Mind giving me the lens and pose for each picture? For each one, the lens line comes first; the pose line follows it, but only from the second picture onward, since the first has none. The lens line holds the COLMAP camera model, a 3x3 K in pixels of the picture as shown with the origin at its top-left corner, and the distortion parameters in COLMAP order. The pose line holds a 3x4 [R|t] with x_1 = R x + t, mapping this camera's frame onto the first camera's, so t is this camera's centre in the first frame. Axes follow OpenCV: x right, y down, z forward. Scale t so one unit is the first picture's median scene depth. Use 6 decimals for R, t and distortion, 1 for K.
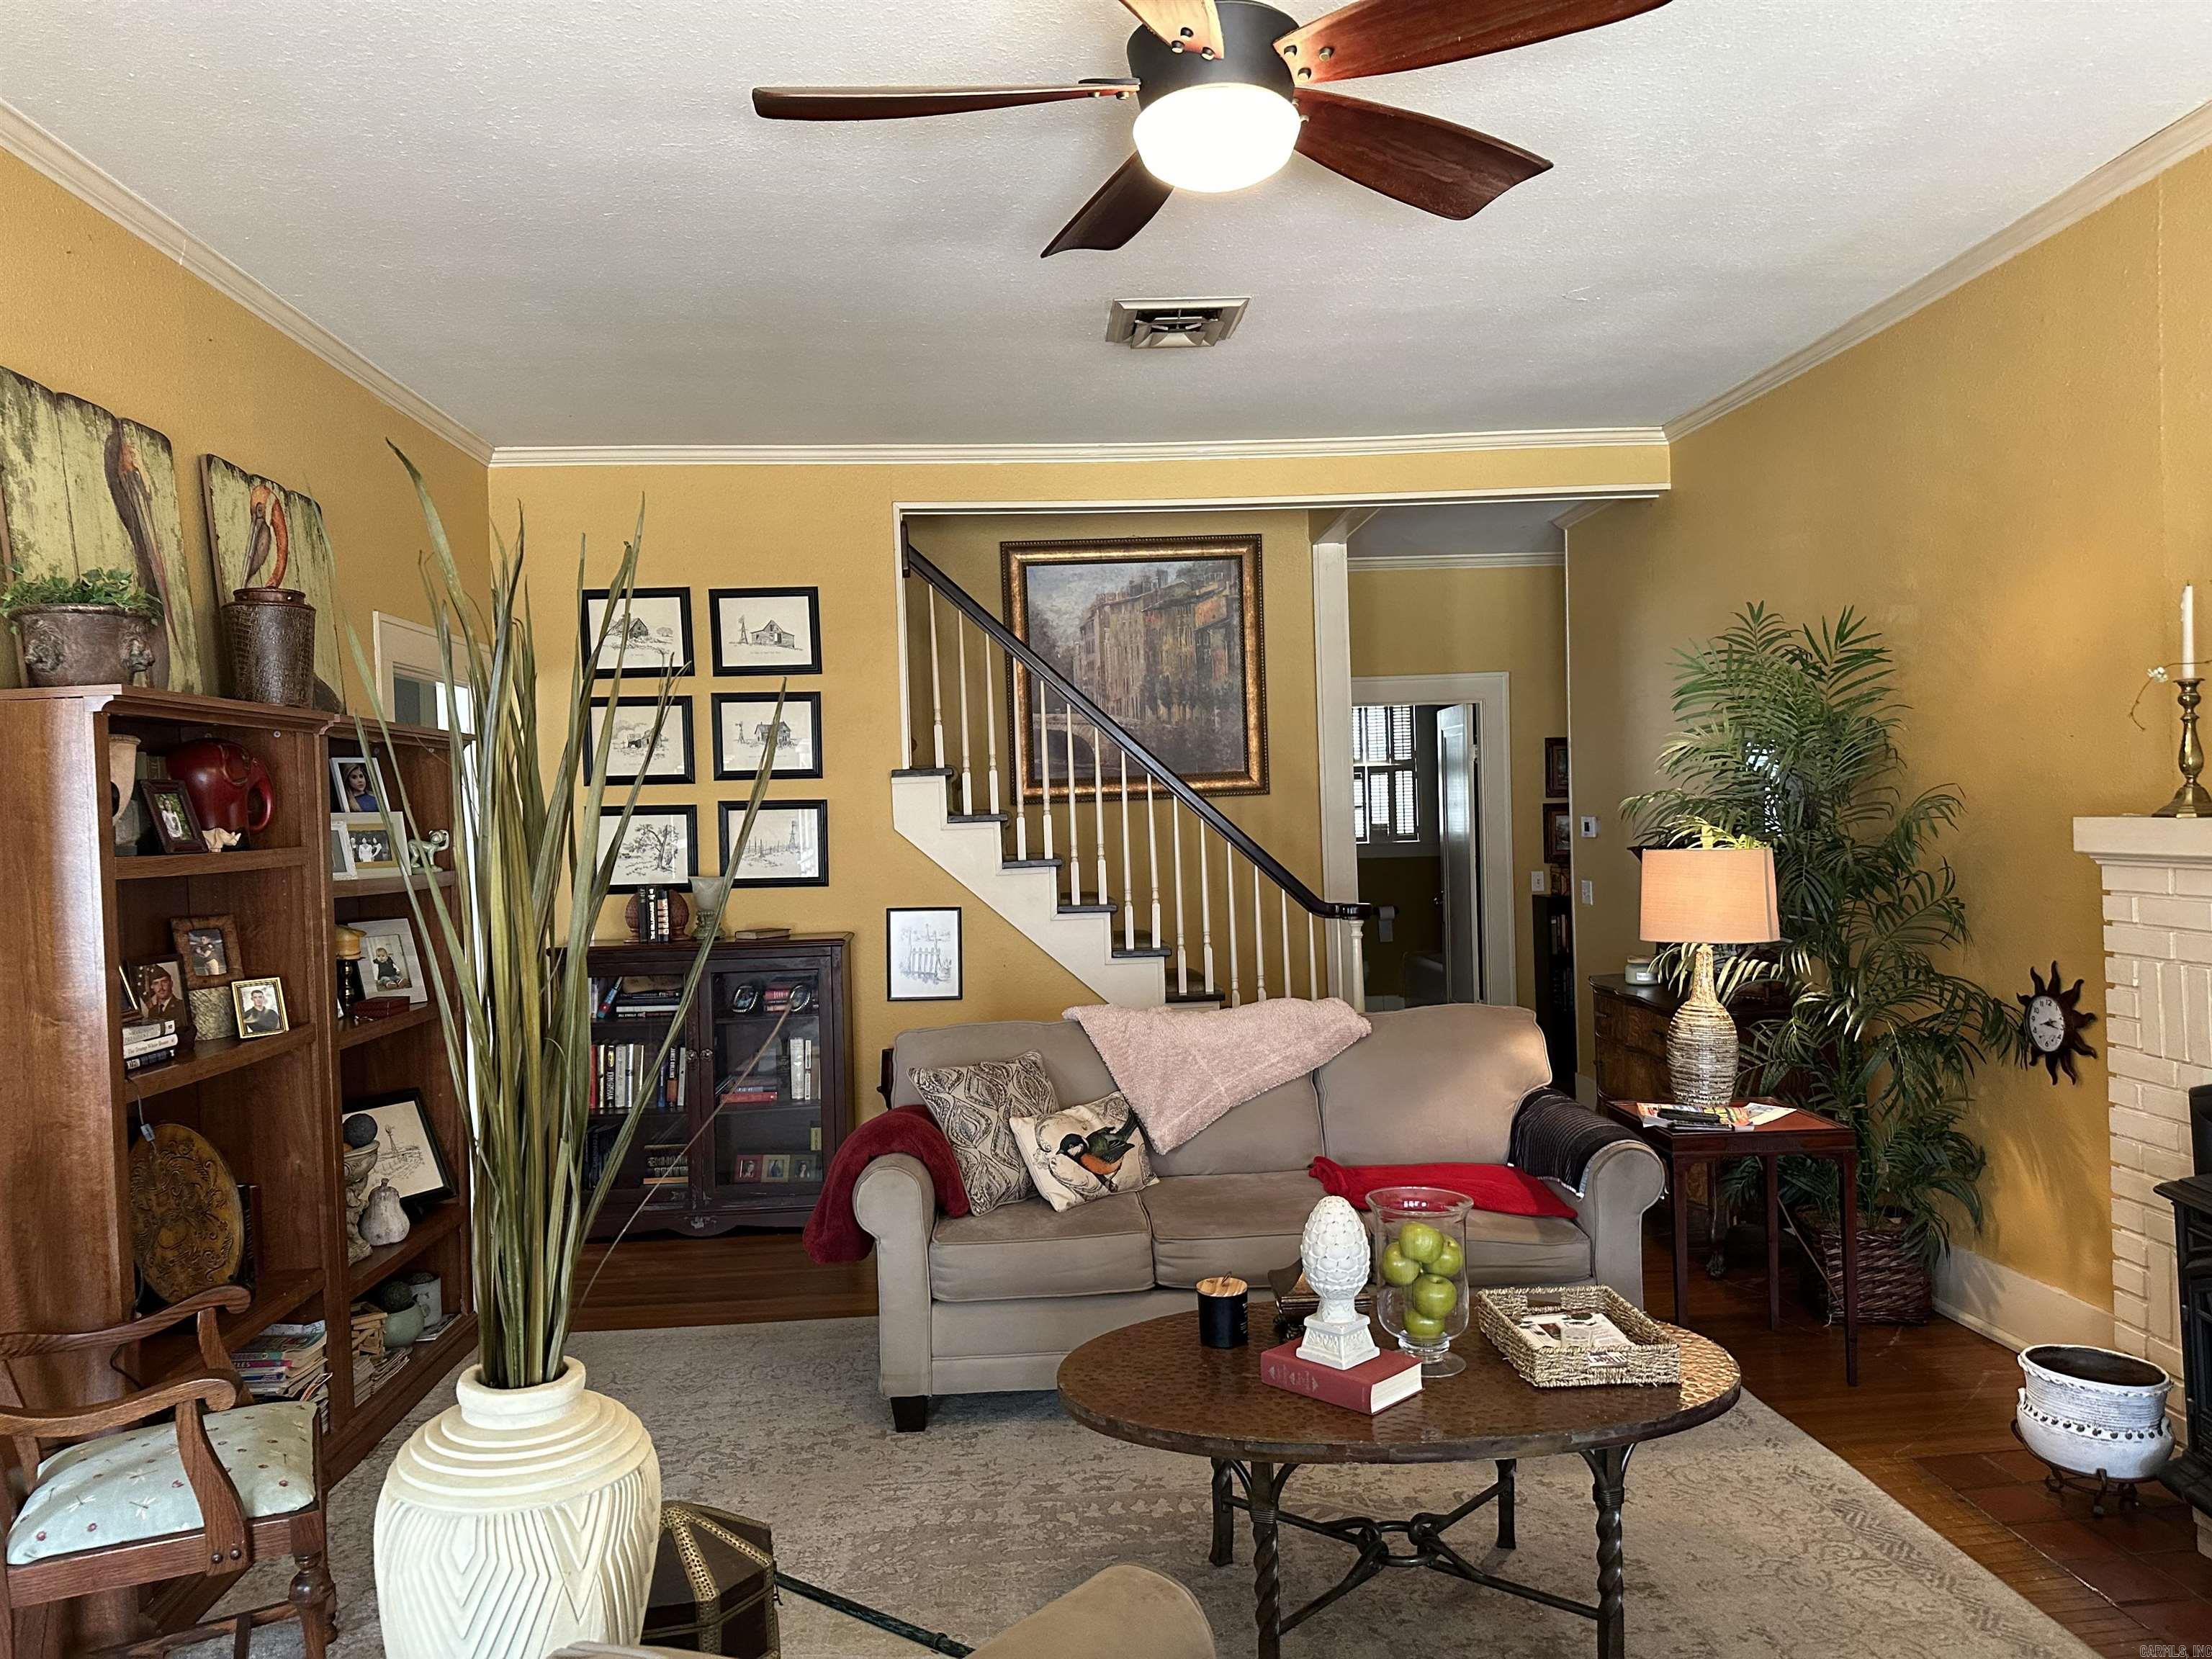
lens RADIAL K [[1551.3, 0, 1105.3], [0, 1551.3, 833.7], [0, 0, 1]] dist [-0.001695, -0.000256]
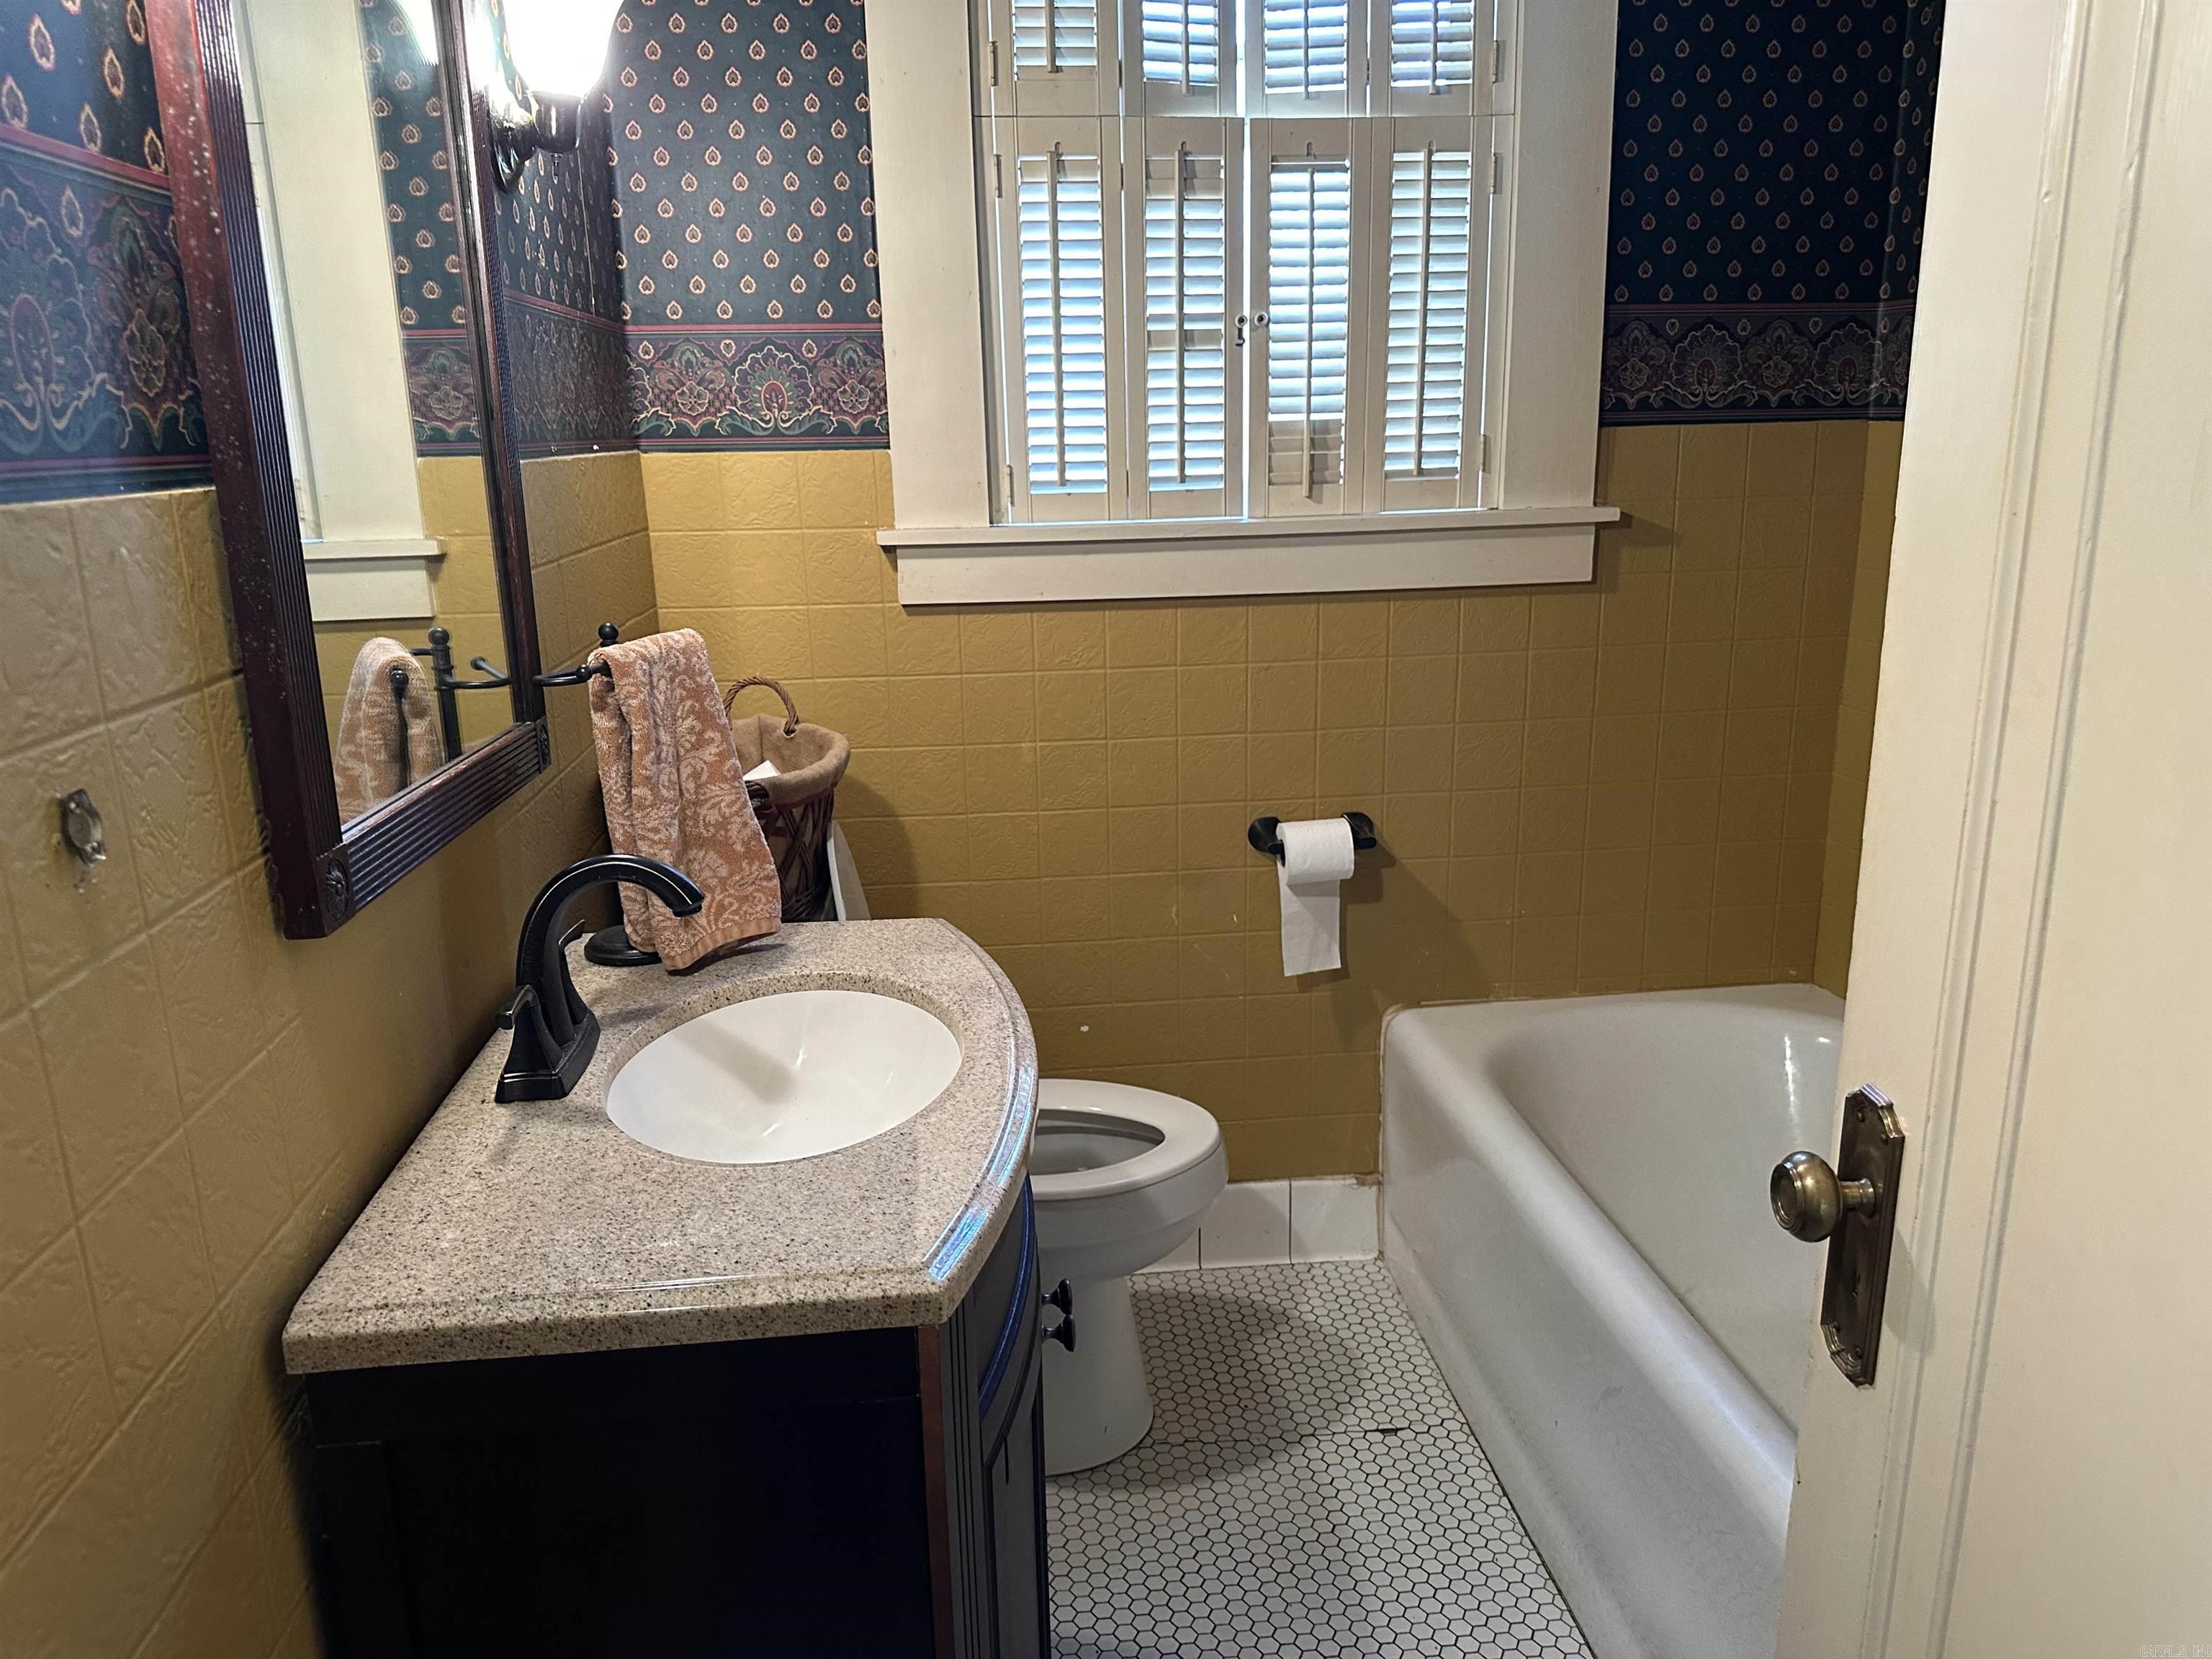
lens RADIAL K [[1551.3, 0, 1106.4], [0, 1551.3, 828.6], [0, 0, 1]] dist [-0.001695, -0.000256]
pose [[0.998976, 0.003368, 0.045128, 0.141010], [-0.013632, 0.973301, 0.229127, -0.000377], [-0.043151, -0.229508, 0.972350, 0.784416]]
